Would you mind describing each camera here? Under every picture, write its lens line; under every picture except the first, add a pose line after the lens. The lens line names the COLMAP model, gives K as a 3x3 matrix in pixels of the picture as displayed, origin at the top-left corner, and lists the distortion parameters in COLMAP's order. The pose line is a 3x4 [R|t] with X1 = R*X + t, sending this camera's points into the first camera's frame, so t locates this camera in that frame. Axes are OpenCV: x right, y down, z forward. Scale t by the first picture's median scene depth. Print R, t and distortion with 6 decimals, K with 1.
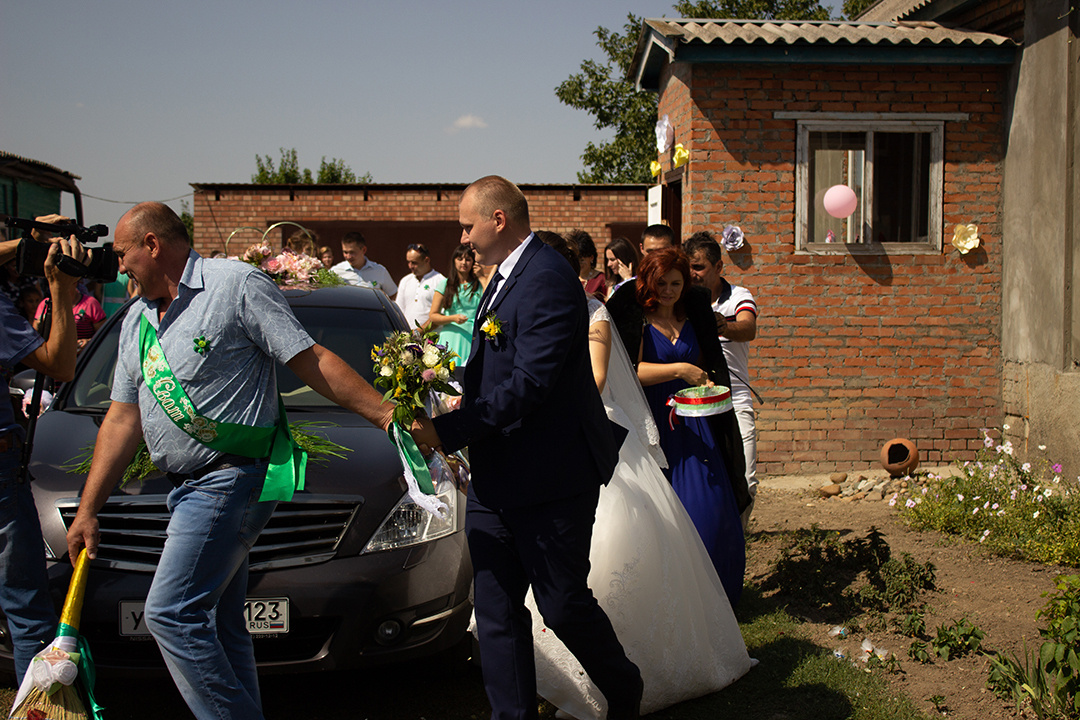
lens RADIAL K [[1565.7, 0, 540.0], [0, 1565.7, 360.0], [0, 0, 1]] dist [0.002586, 0.000078]
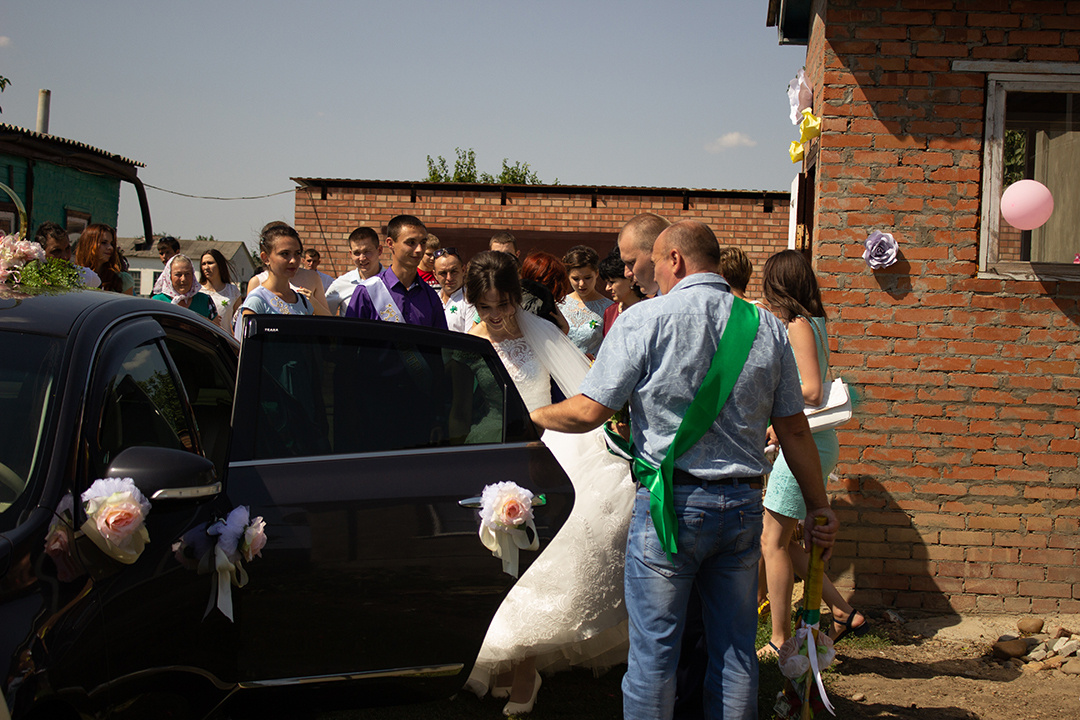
lens RADIAL K [[1732.9, 0, 540.0], [0, 1732.9, 360.0], [0, 0, 1]] dist [0.009948, 0.089705]
pose [[0.988210, 0.039815, -0.147838, 0.089757], [-0.043146, 0.998881, -0.019395, -0.011048], [0.146900, 0.025545, 0.988821, 0.253102]]
